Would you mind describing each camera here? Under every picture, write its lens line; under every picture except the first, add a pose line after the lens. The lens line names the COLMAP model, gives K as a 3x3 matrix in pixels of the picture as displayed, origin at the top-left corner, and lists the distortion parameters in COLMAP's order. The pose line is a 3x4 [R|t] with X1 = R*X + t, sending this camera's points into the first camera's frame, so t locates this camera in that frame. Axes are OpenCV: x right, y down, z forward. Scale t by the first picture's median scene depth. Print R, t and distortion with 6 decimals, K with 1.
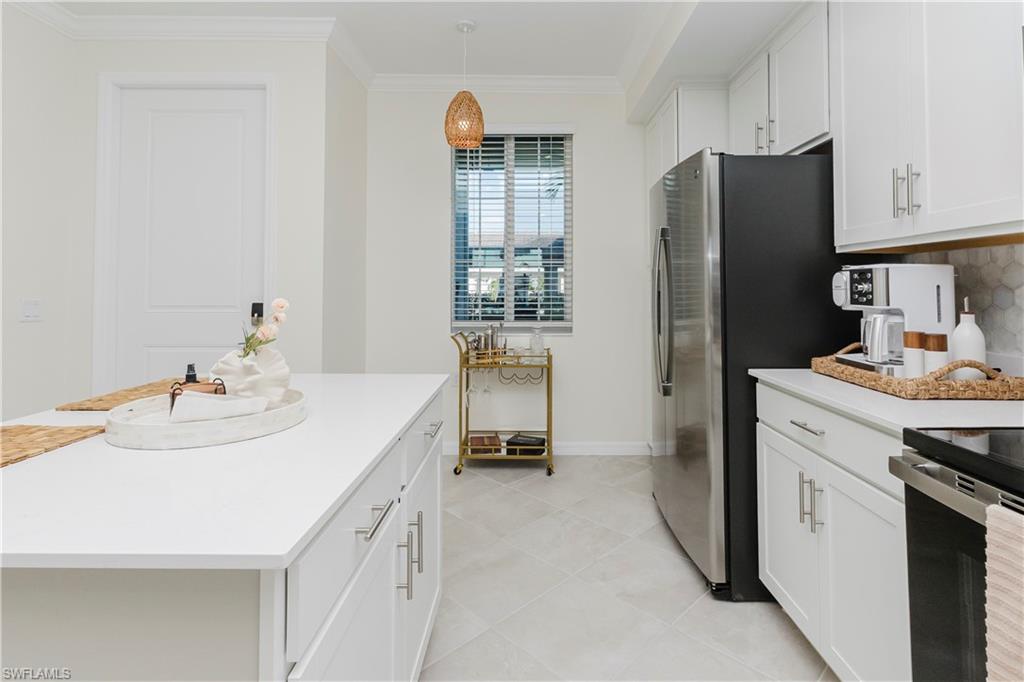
lens RADIAL K [[509.9, 0, 525.2], [0, 509.9, 272.0], [0, 0, 1]] dist [0.000630, 0.000112]
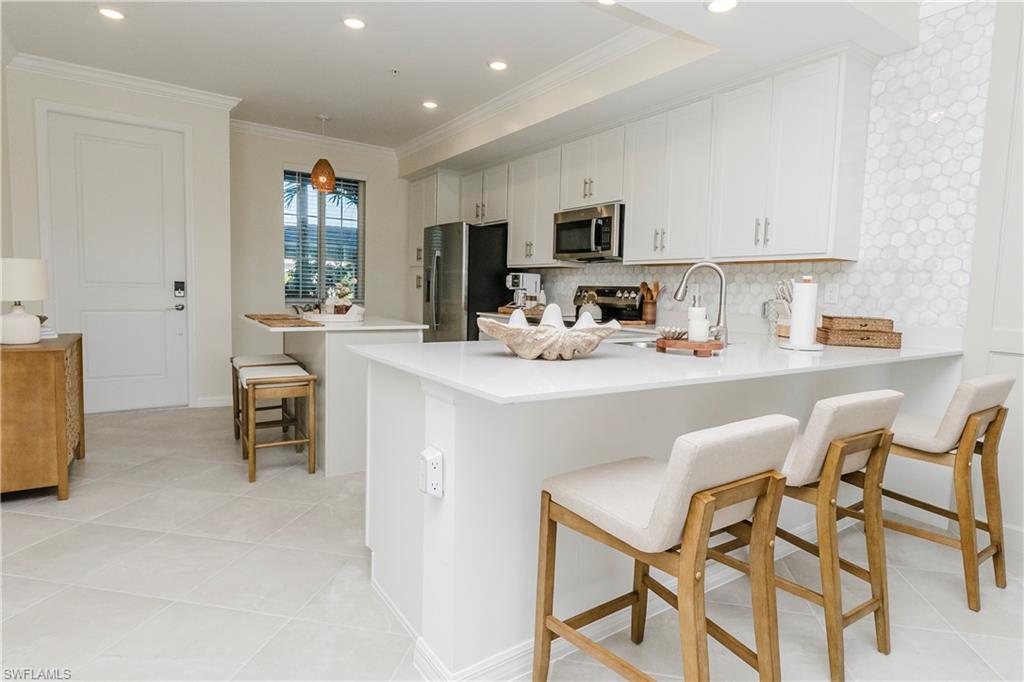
lens RADIAL K [[530.0, 0, 511.9], [0, 530.0, 326.1], [0, 0, 1]] dist [0.000773, -0.000706]
pose [[0.826638, -0.018375, 0.562433, -0.951698], [-0.044593, 0.994185, 0.098021, -0.007964], [-0.560964, -0.106108, 0.821012, -1.341519]]
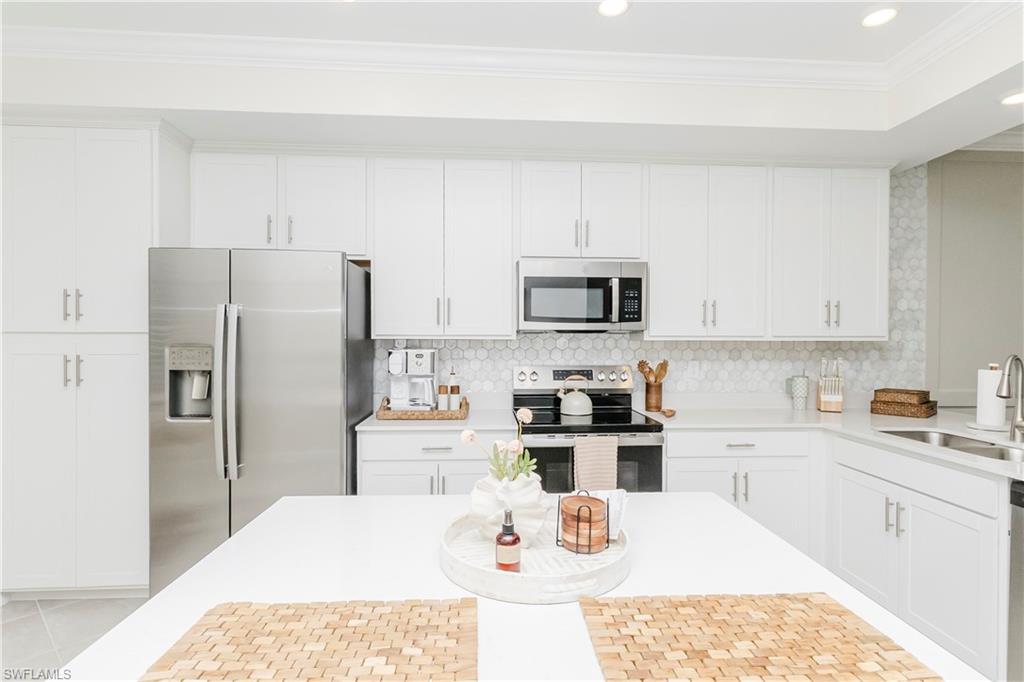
lens RADIAL K [[510.6, 0, 512.0], [0, 510.6, 341.0], [0, 0, 1]] dist [-0.000568, -0.000048]
pose [[-0.055964, -0.005746, 0.998416, -0.957423], [-0.036037, 0.999343, 0.003731, -0.054234], [-0.997782, -0.035771, -0.056134, 0.711287]]
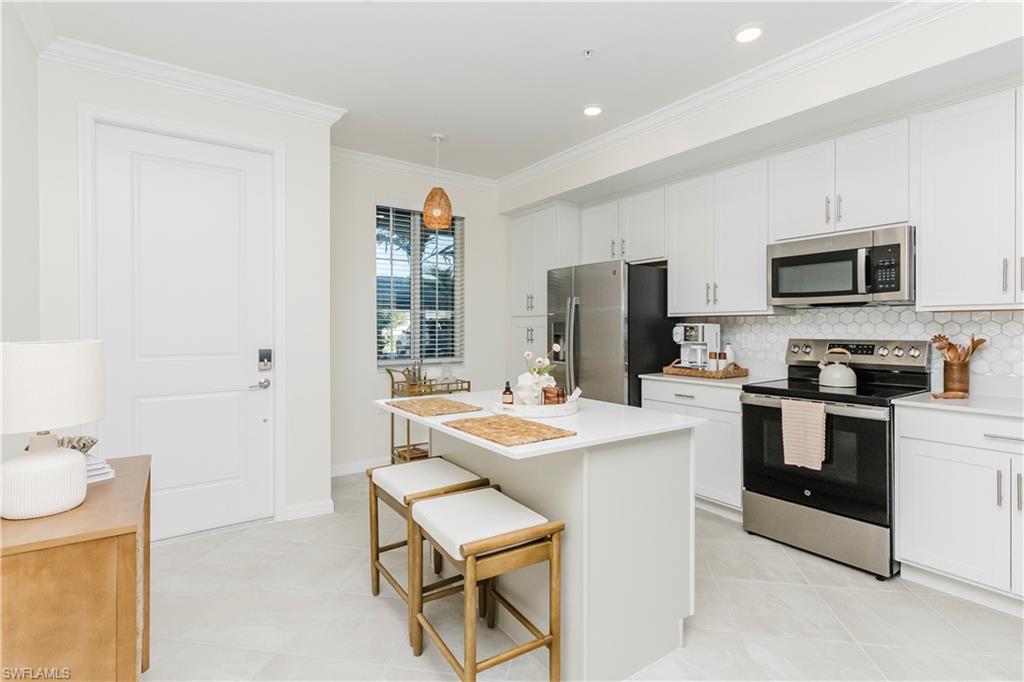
lens RADIAL K [[491.4, 0, 512.6], [0, 491.4, 328.9], [0, 0, 1]] dist [0.000148, 0.000276]
pose [[0.820123, -0.004520, 0.572169, -1.110891], [-0.015839, 0.999406, 0.030598, -0.040106], [-0.571967, -0.034157, 0.819565, -0.293409]]
